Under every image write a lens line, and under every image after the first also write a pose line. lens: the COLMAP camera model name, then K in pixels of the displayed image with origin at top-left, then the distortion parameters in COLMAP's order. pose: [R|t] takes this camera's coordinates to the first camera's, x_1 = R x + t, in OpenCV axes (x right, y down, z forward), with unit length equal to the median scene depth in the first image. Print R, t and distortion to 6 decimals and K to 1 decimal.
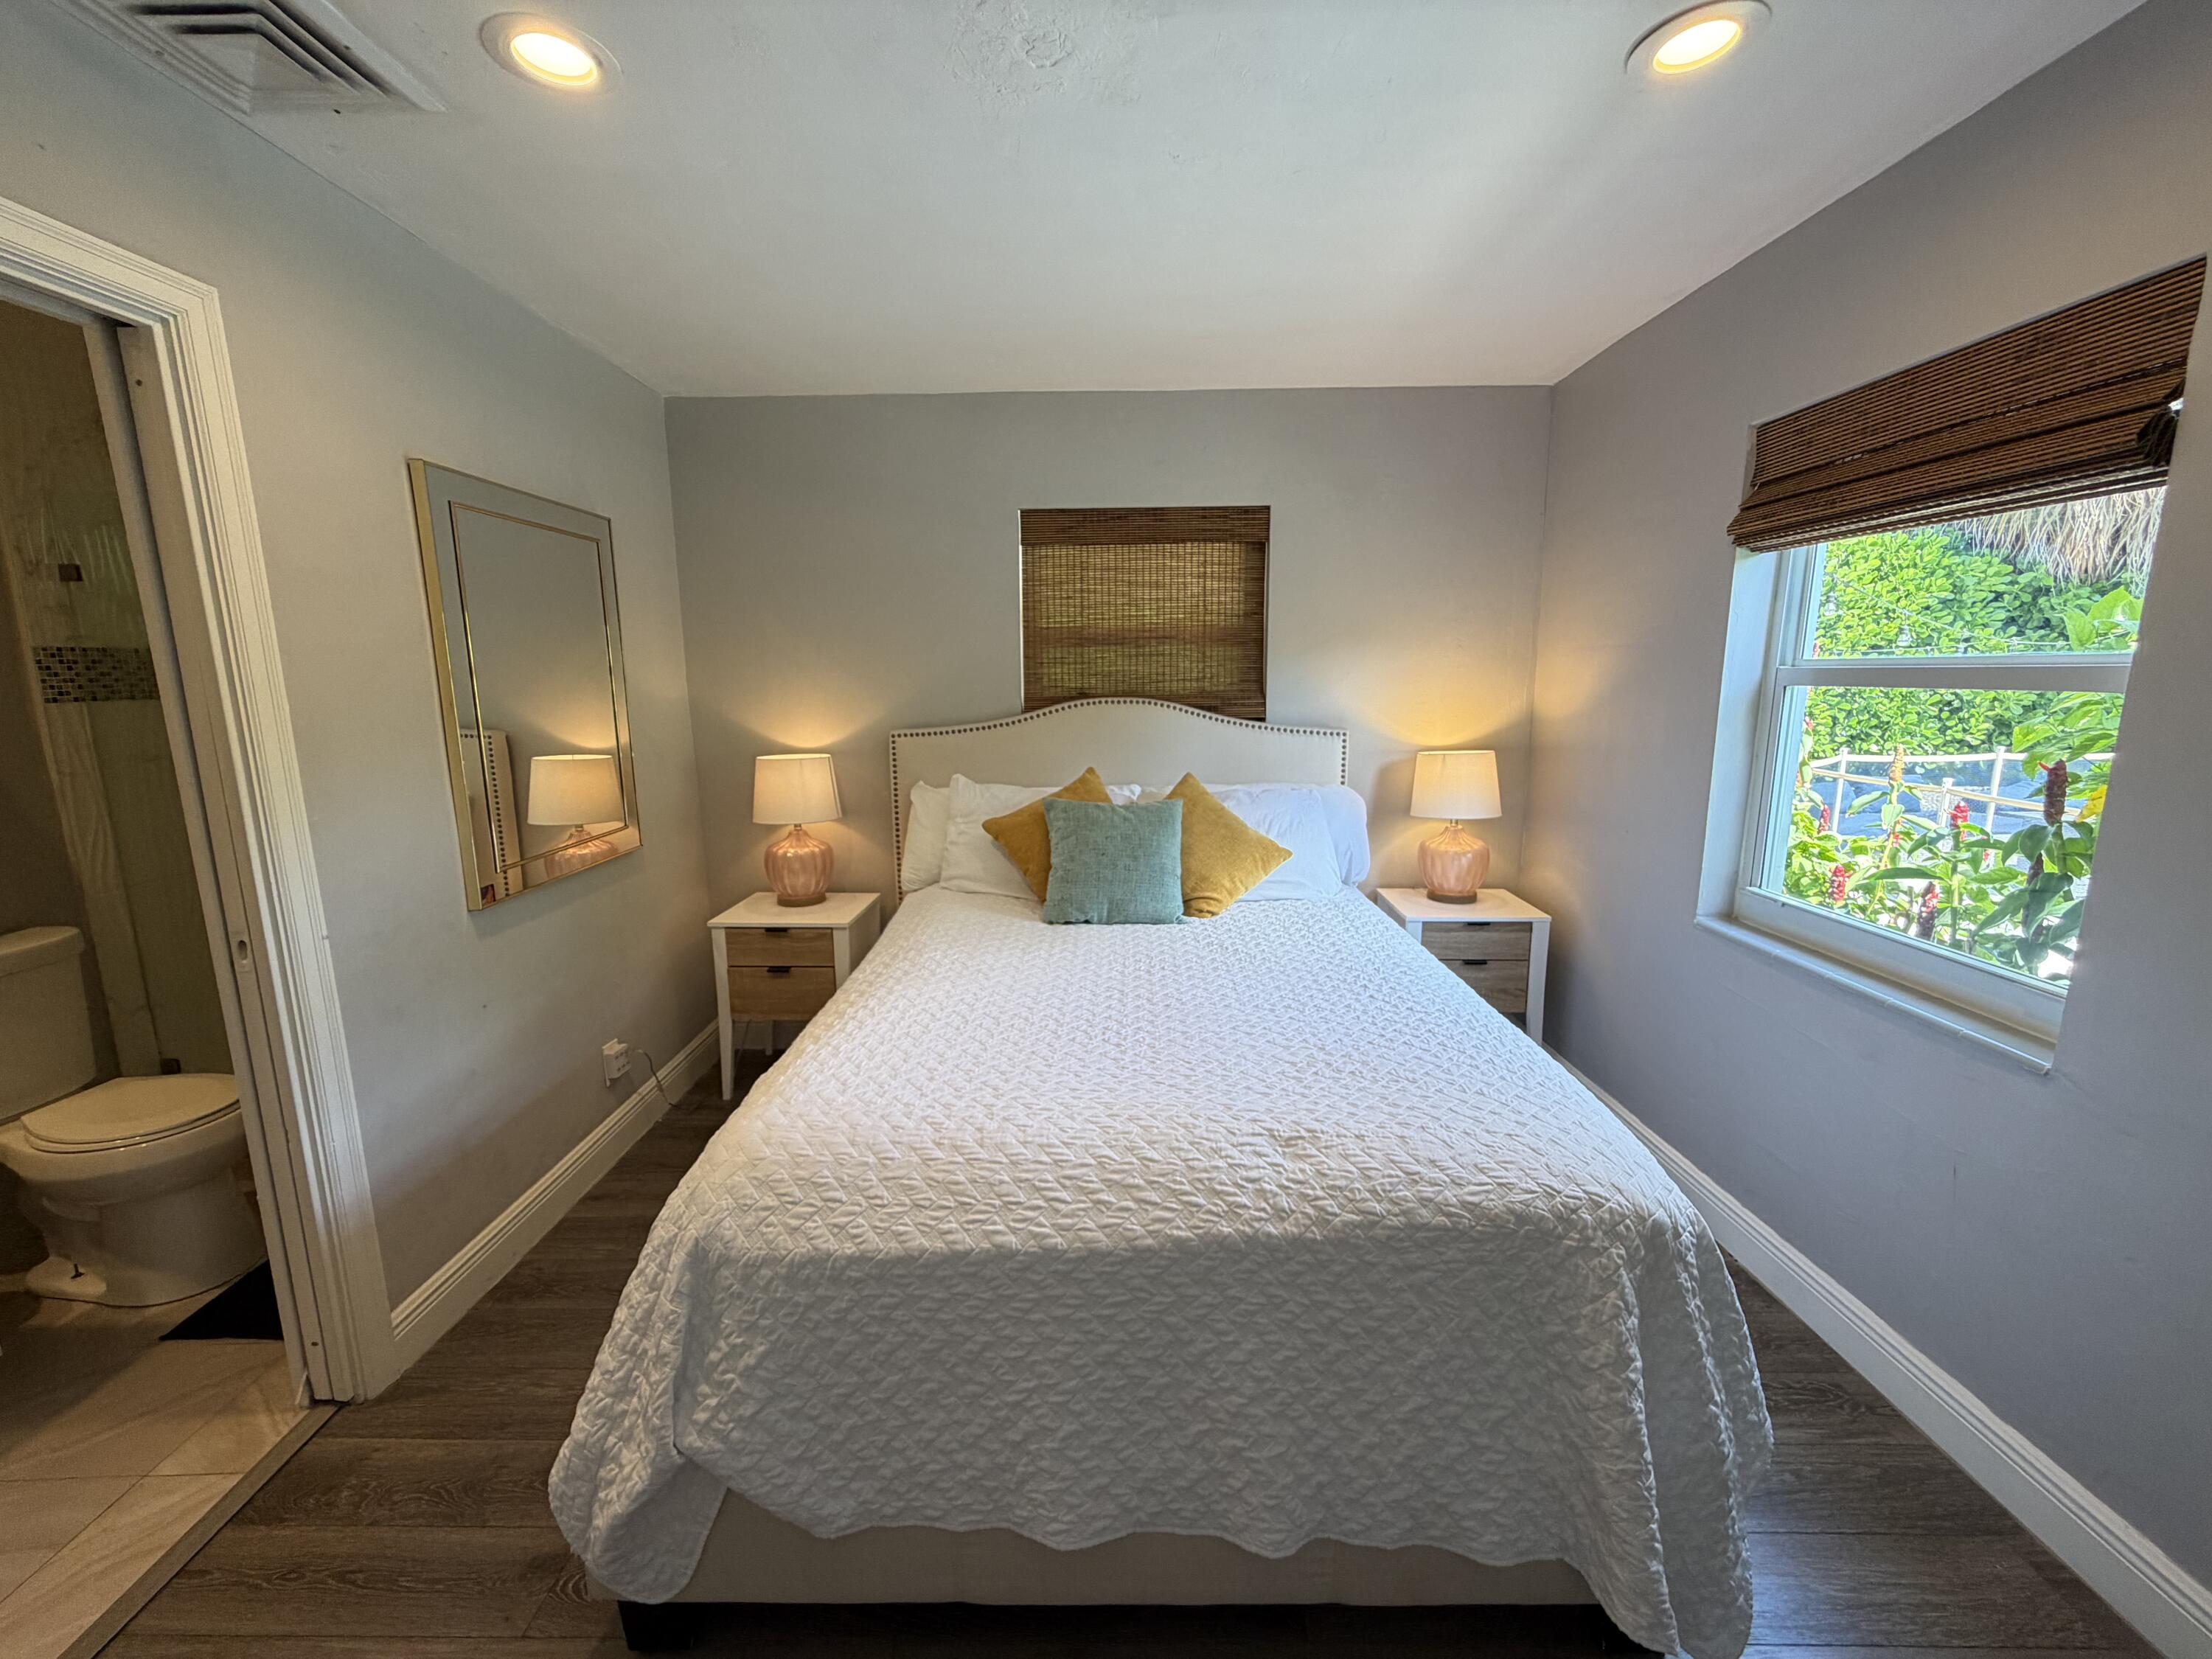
lens RADIAL K [[879.2, 0, 1095.4], [0, 879.2, 827.1], [0, 0, 1]] dist [-0.000843, 0.000669]
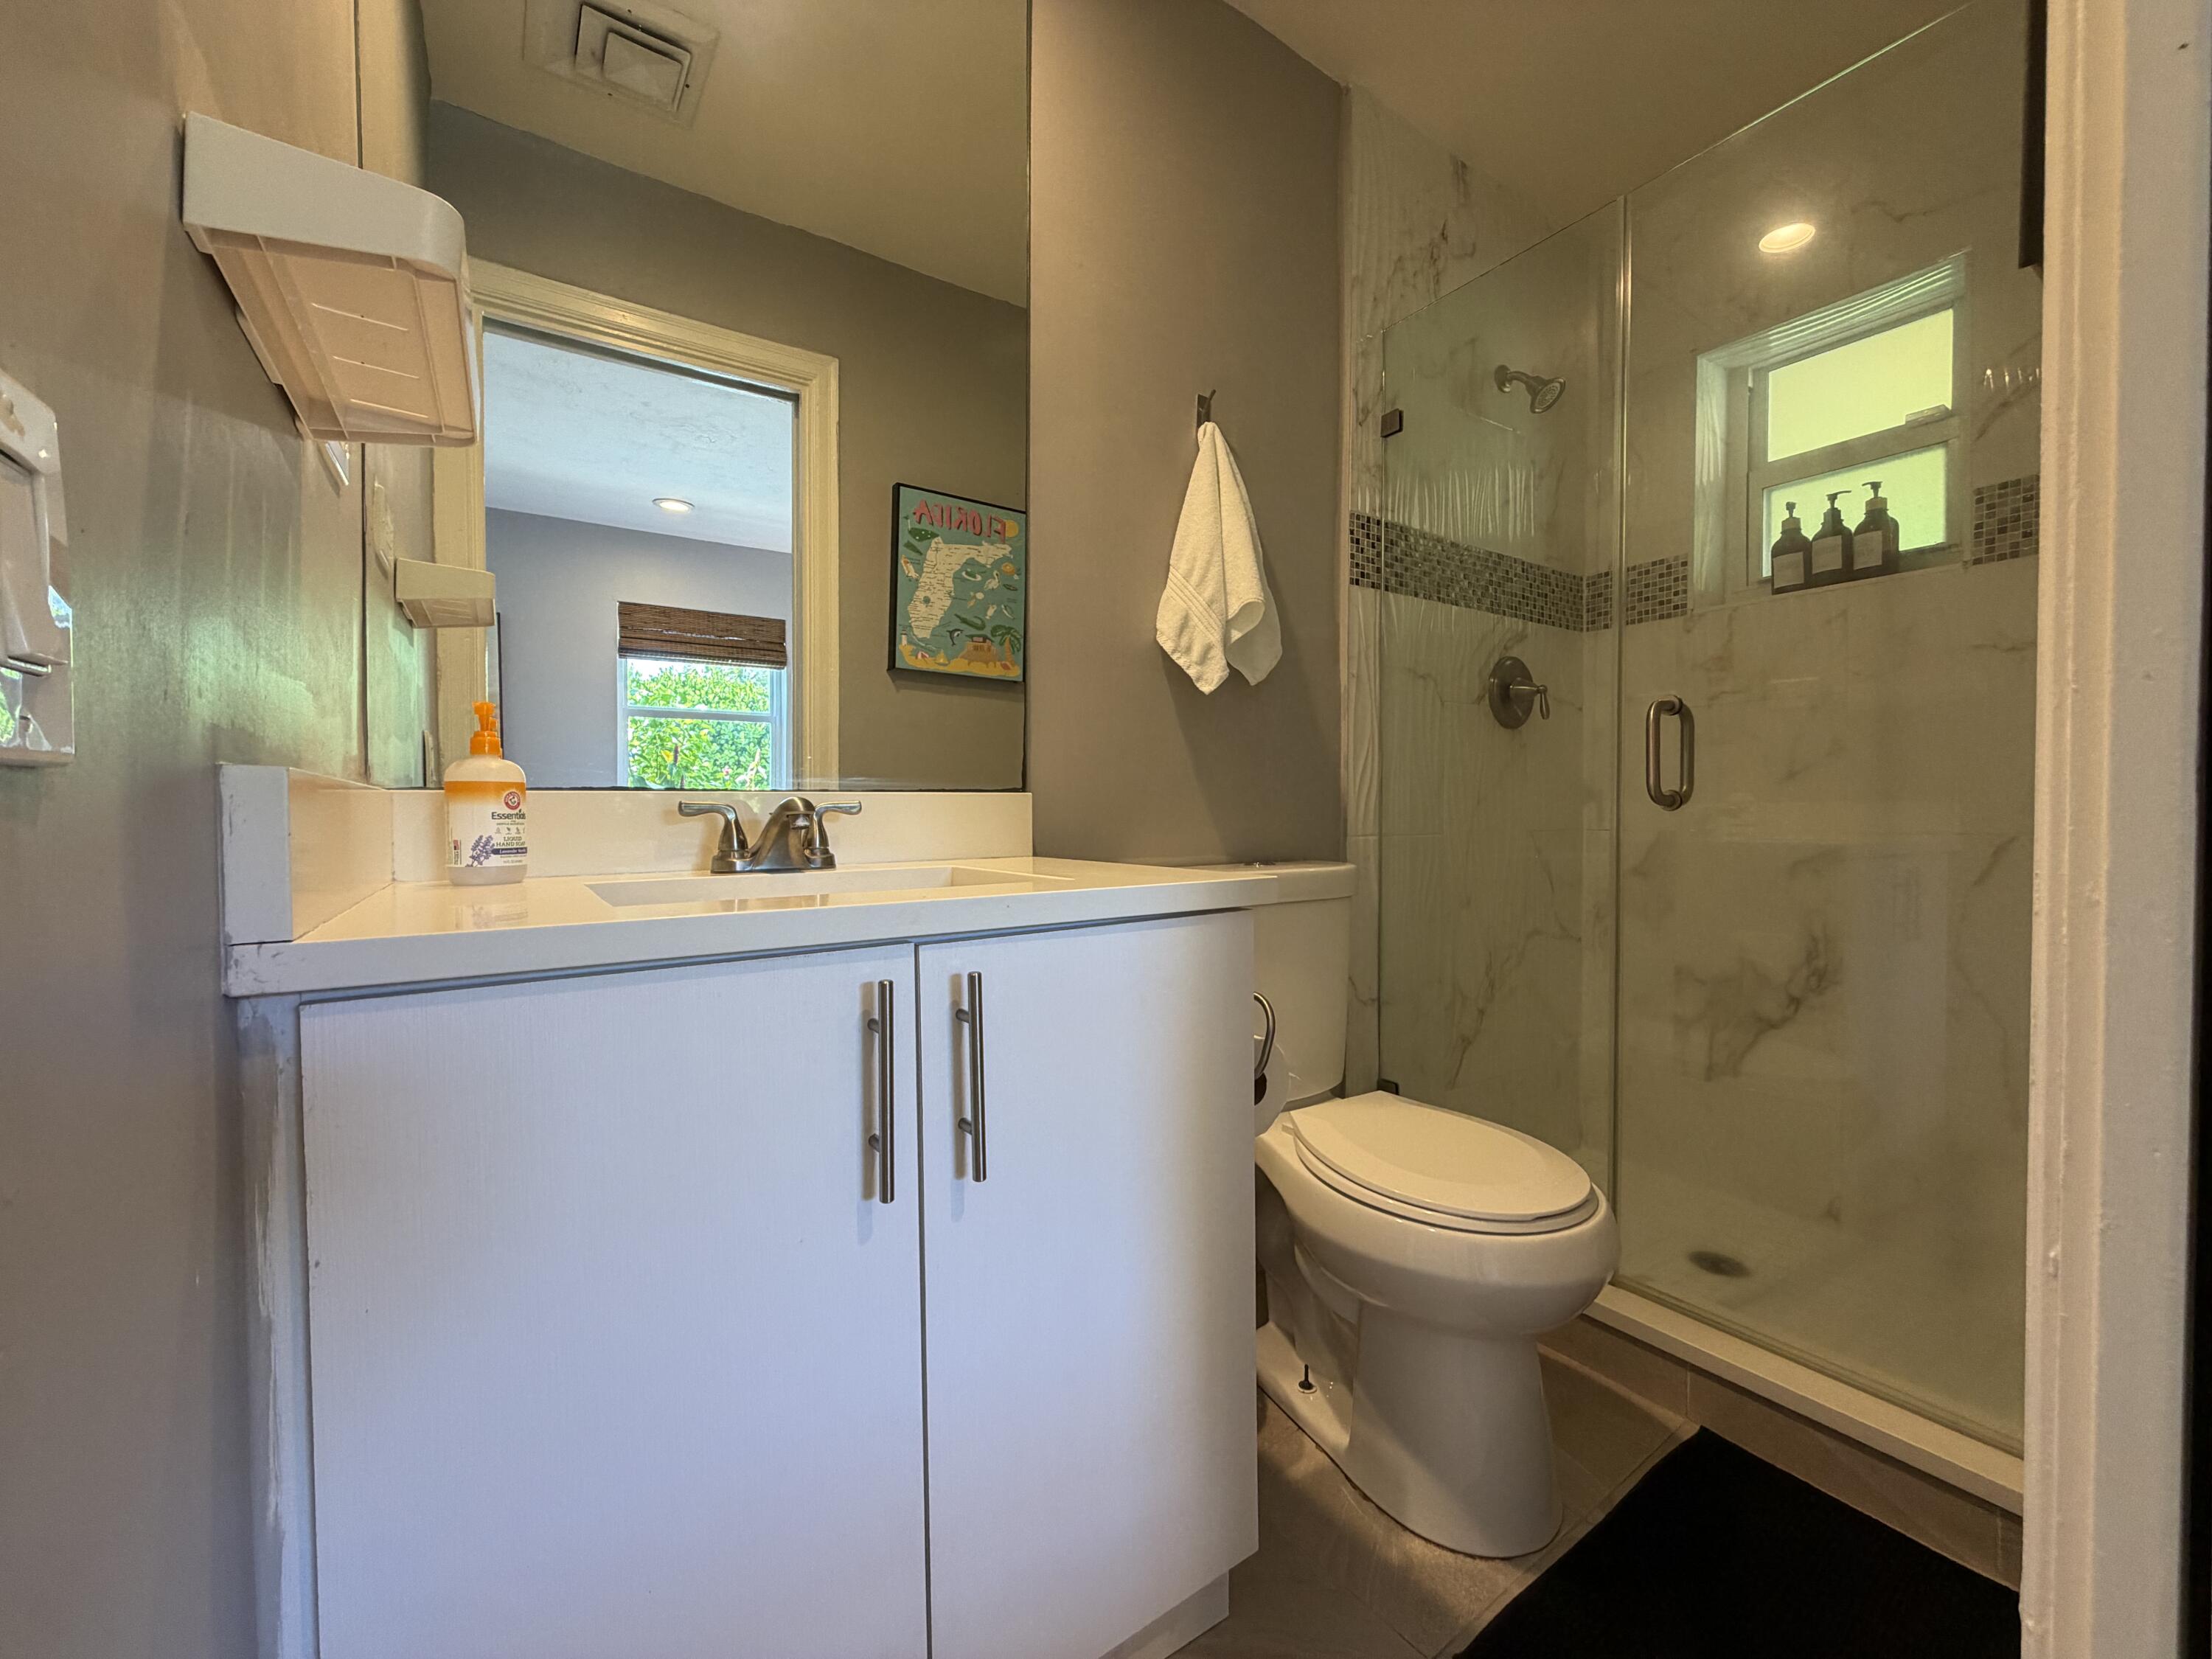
lens RADIAL K [[879.2, 0, 1098.5], [0, 879.2, 832.8], [0, 0, 1]] dist [-0.000843, 0.000669]
pose [[0.551464, 0.027582, -0.833743, -0.741790], [-0.149064, 0.986626, -0.065955, 0.184029], [0.820773, 0.160653, 0.548200, 0.475653]]
